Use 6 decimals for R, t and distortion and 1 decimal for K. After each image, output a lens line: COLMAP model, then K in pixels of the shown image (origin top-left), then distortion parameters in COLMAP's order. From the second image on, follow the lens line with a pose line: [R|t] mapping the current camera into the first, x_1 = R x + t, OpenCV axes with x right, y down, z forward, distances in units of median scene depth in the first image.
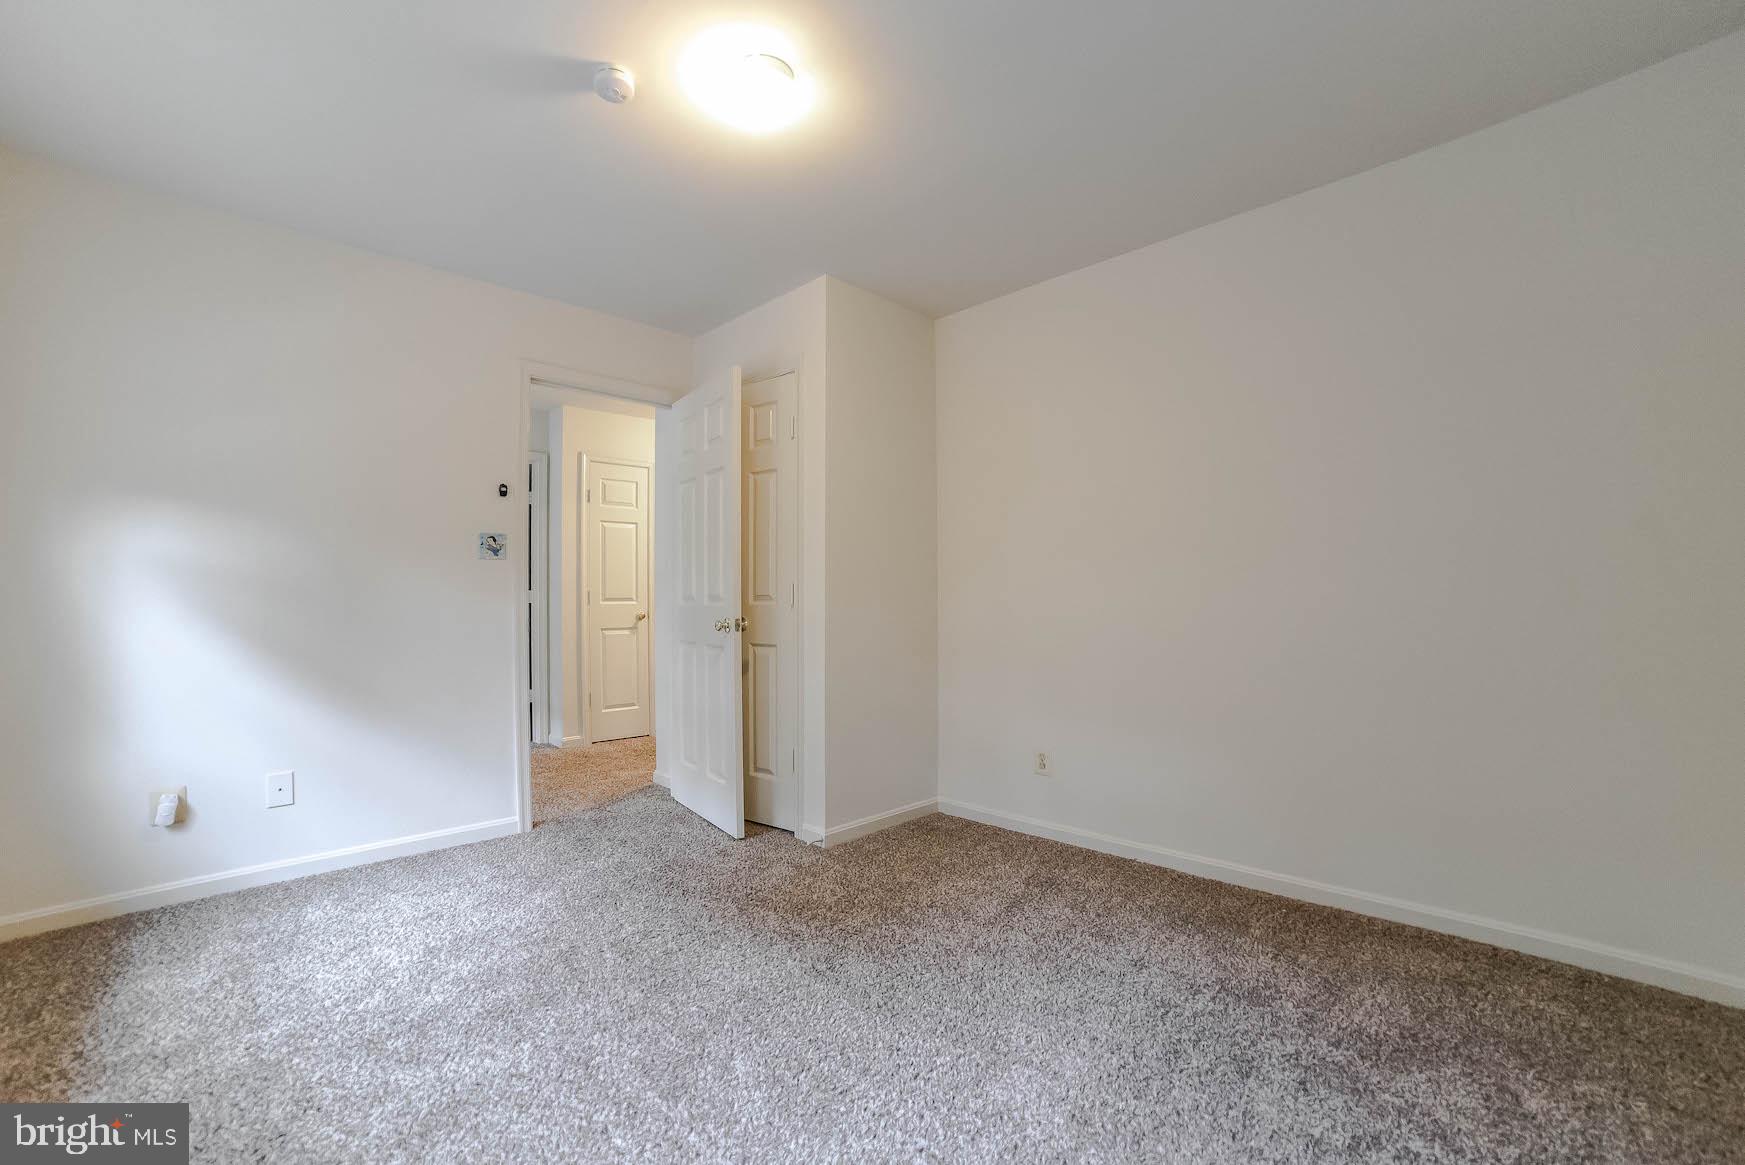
lens RADIAL K [[709.4, 0, 883.1], [0, 709.4, 608.0], [0, 0, 1]] dist [-0.106960, 0.039645]
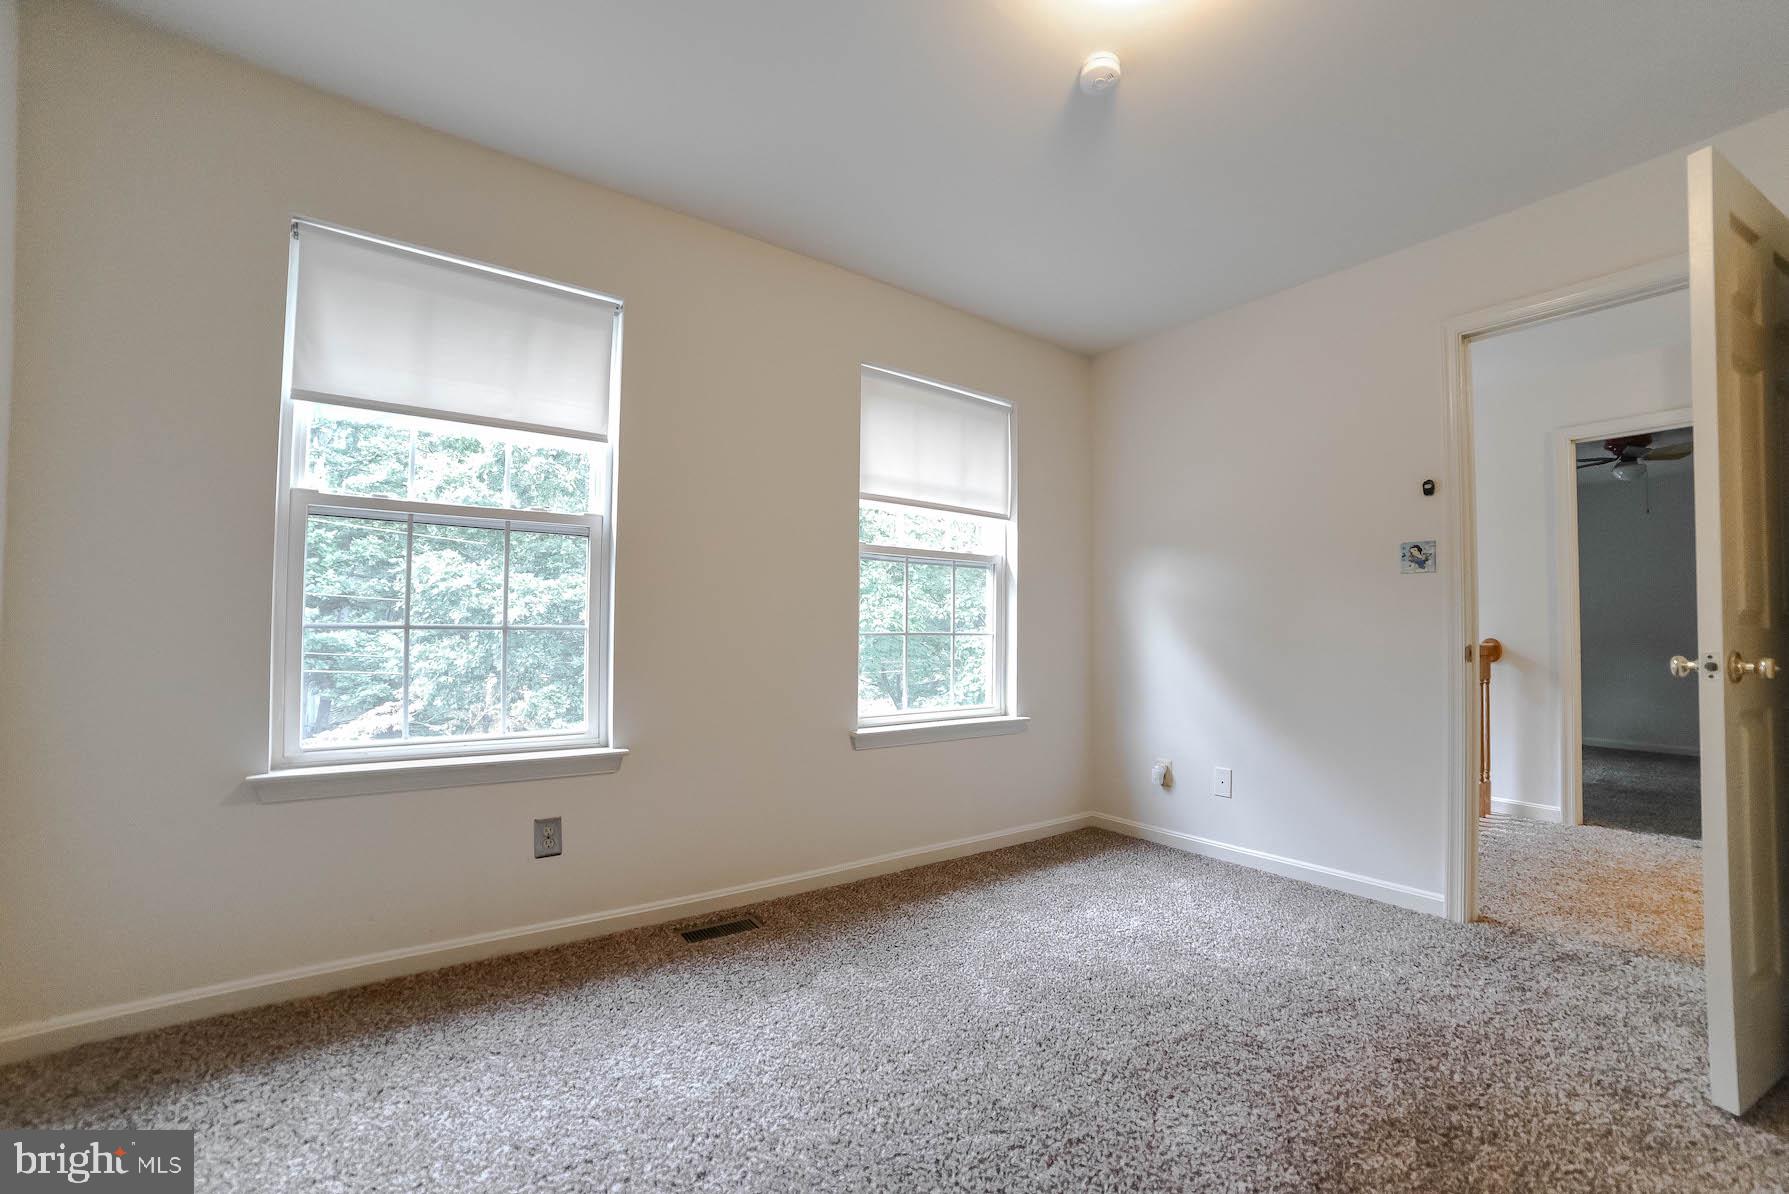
lens RADIAL K [[727.3, 0, 905.4], [0, 727.3, 623.2], [0, 0, 1]] dist [-0.106960, 0.039645]
pose [[-0.180156, -0.012595, -0.983557, 0.459970], [-0.008907, 0.999898, -0.011172, 0.005792], [0.983598, 0.006748, -0.180250, 0.679416]]
